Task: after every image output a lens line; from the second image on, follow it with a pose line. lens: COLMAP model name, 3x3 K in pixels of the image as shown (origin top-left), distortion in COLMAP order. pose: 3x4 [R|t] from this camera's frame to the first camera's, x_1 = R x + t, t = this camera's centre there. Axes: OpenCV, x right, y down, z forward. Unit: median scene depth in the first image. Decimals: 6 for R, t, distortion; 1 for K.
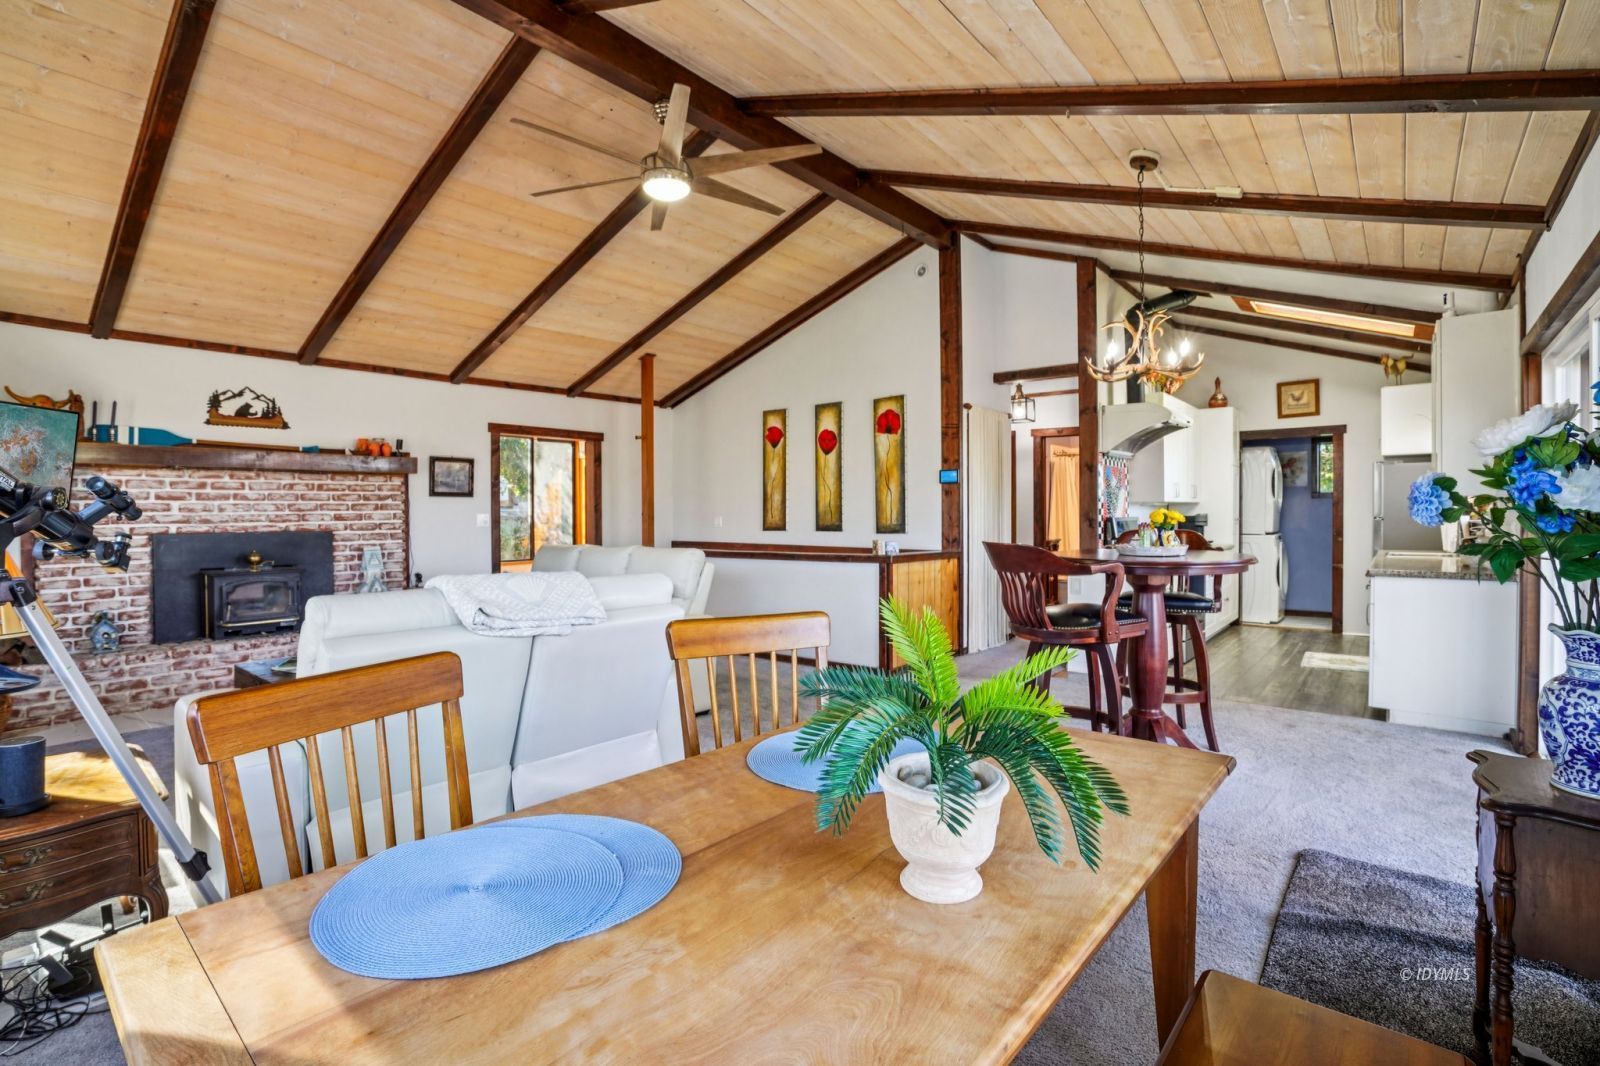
lens RADIAL K [[764.6, 0, 793.7], [0, 764.6, 514.6], [0, 0, 1]] dist [-0.064956, 0.027017]
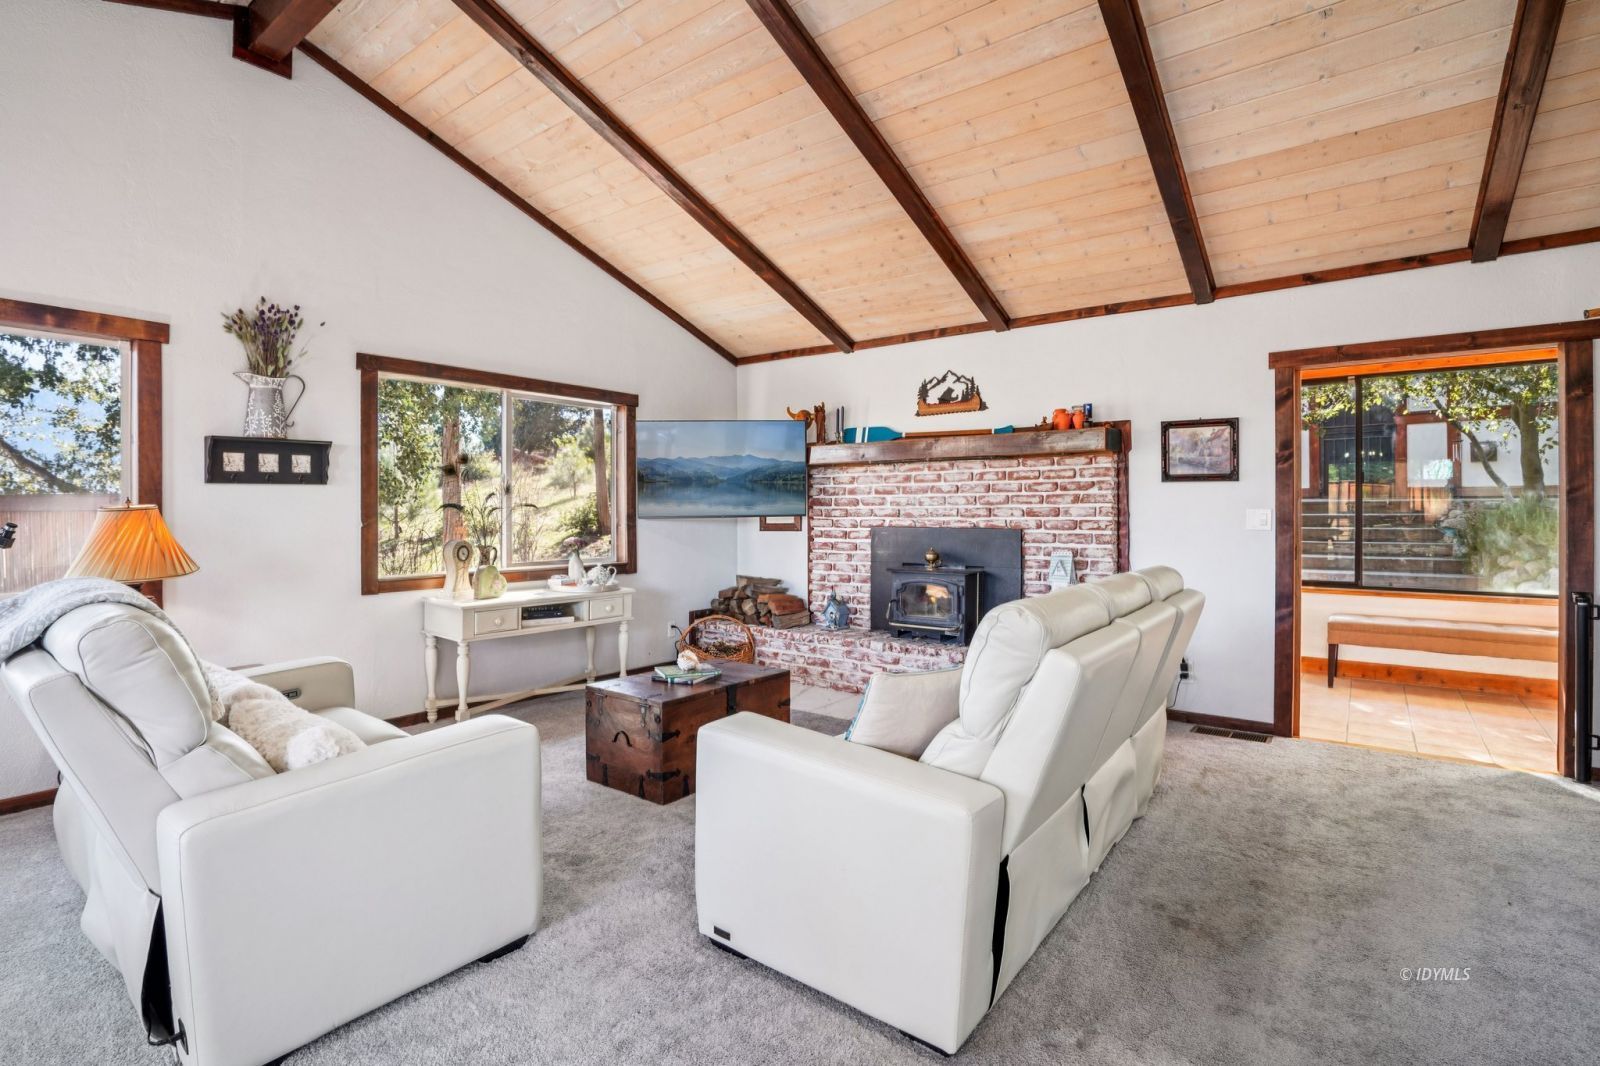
lens RADIAL K [[764.6, 0, 793.7], [0, 764.6, 514.6], [0, 0, 1]] dist [-0.064956, 0.027017]
pose [[0.034651, 0.012141, -0.999326, 0.173315], [-0.001397, 0.999926, 0.012100, -0.003106], [0.999398, 0.000976, 0.034666, 0.659529]]
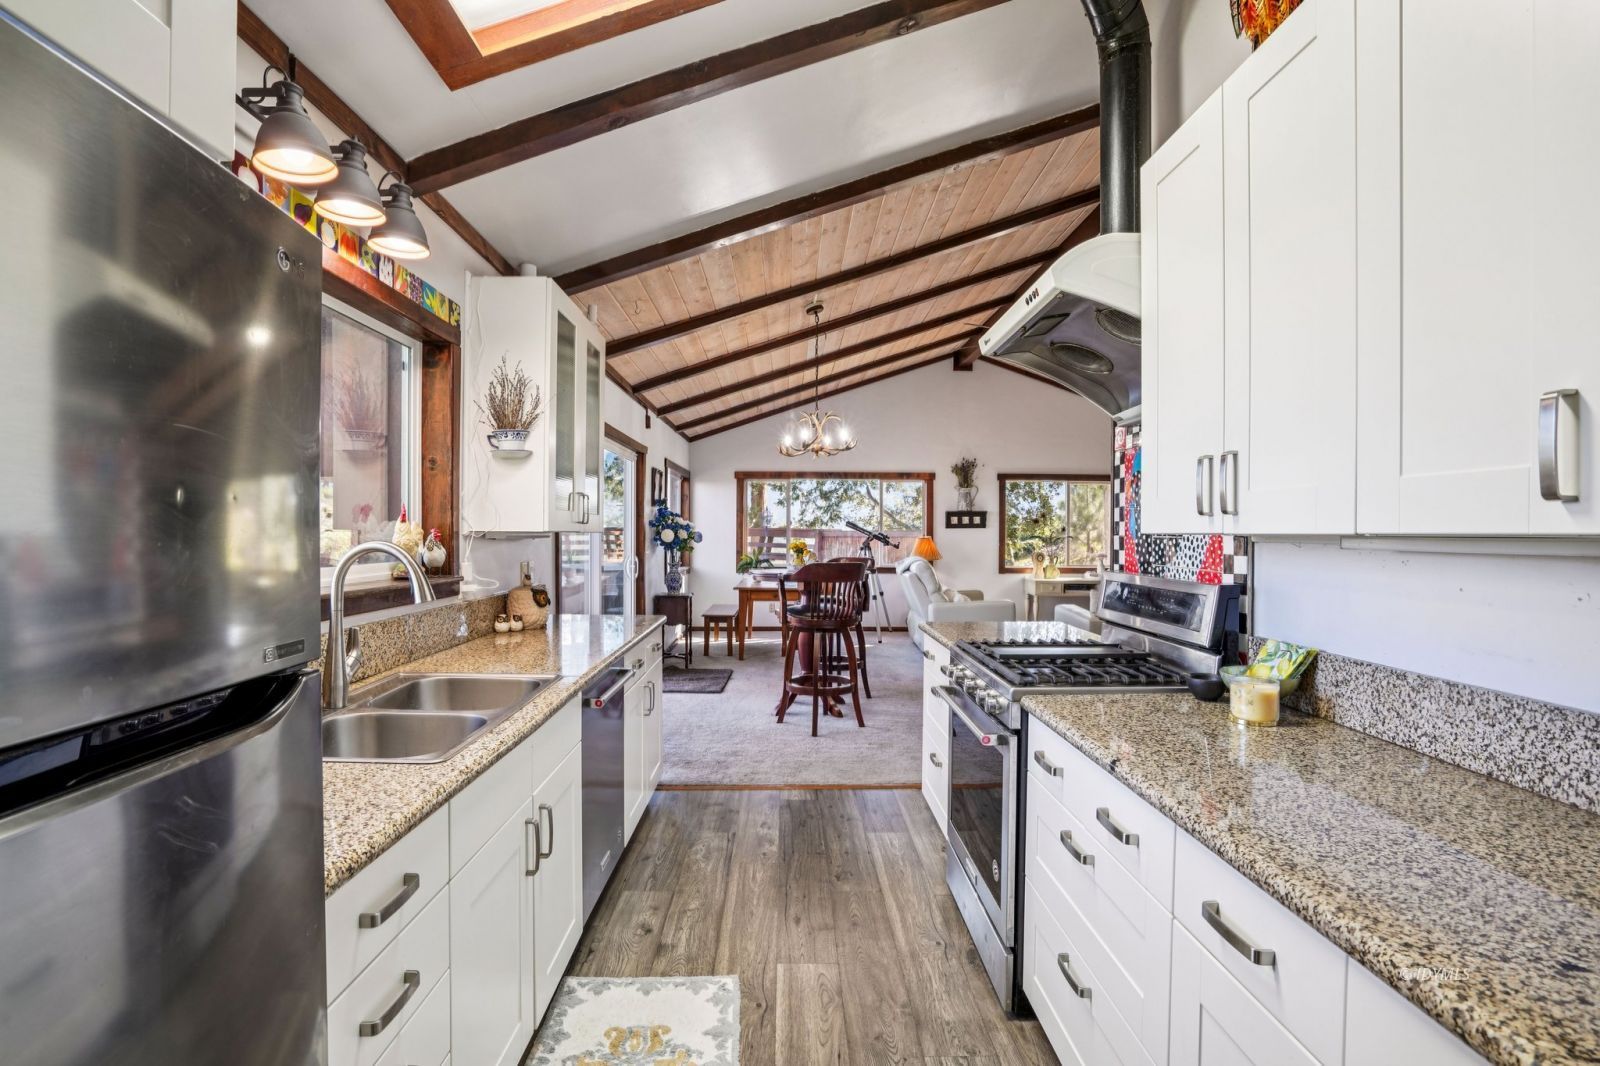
lens RADIAL K [[764.6, 0, 793.7], [0, 764.6, 514.6], [0, 0, 1]] dist [-0.064956, 0.027017]
pose [[-0.761474, -0.013732, -0.648050, 0.849843], [-0.005586, 0.999877, -0.014624, -0.022111], [0.648172, -0.007515, -0.761457, 1.223819]]
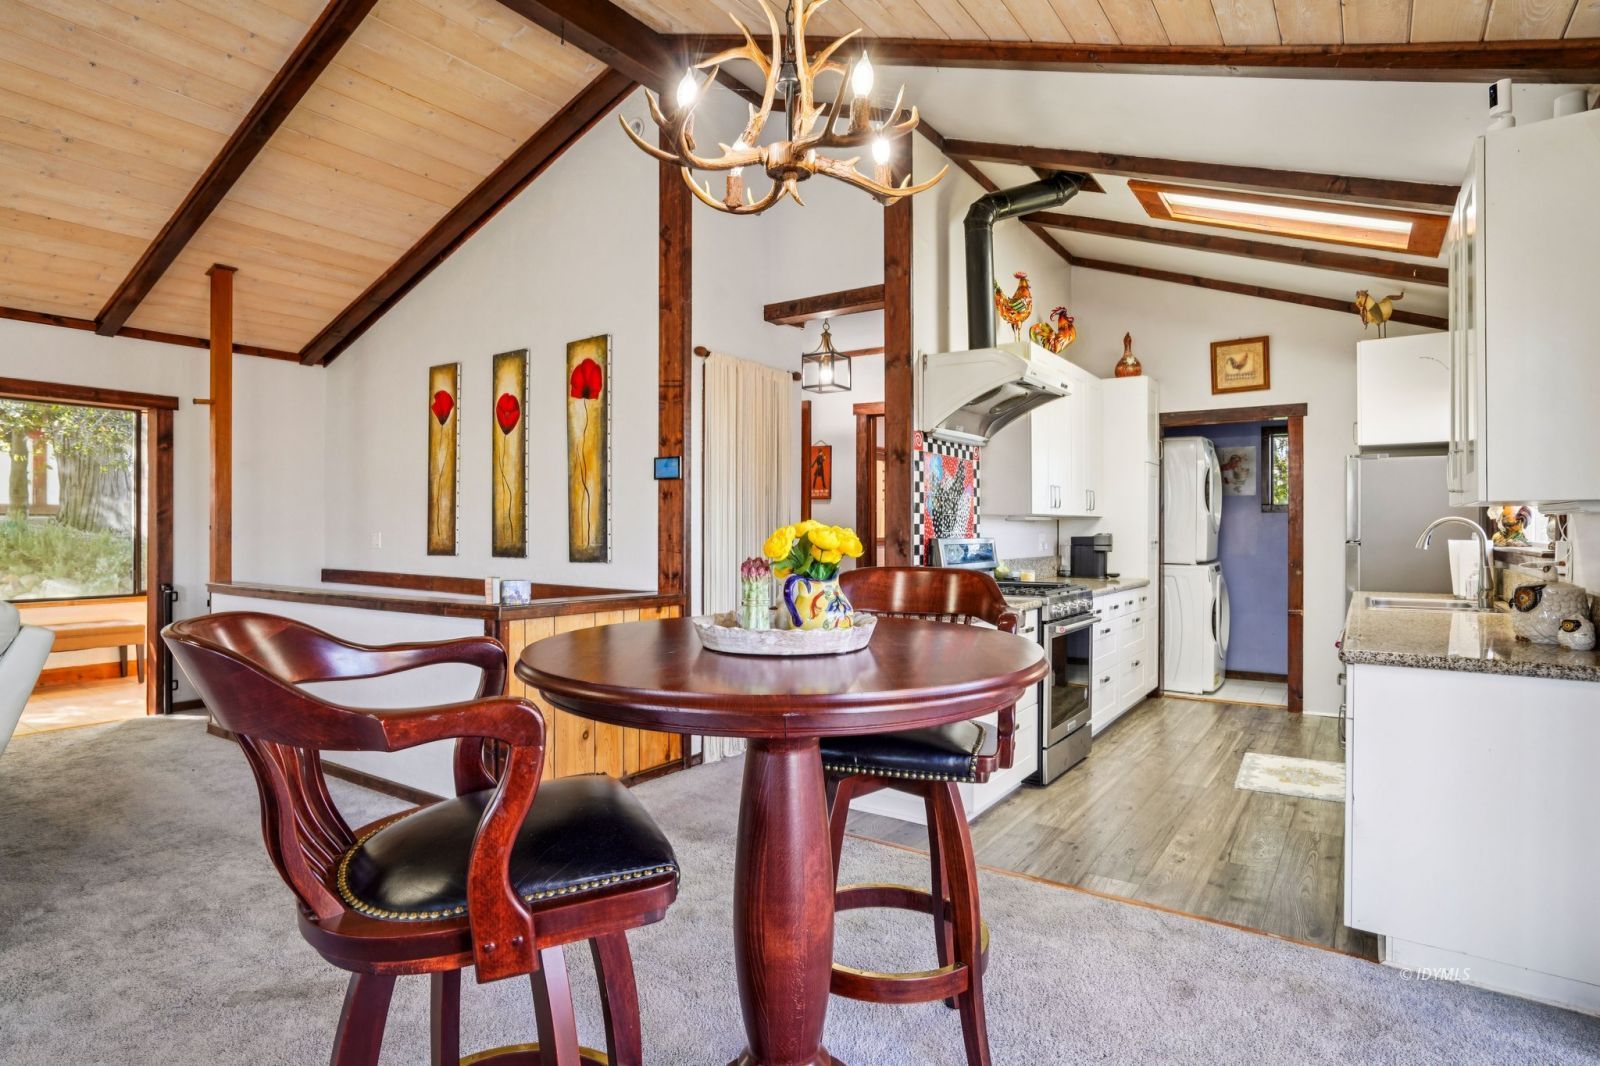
lens RADIAL K [[840.4, 0, 824.5], [0, 840.4, 516.2], [0, 0, 1]] dist [-0.026952, 0.001333]
pose [[0.994118, 0.009239, 0.107908, 0.250198], [-0.007348, 0.999813, -0.017912, -0.001530], [-0.108053, 0.017013, 0.993999, 0.327854]]
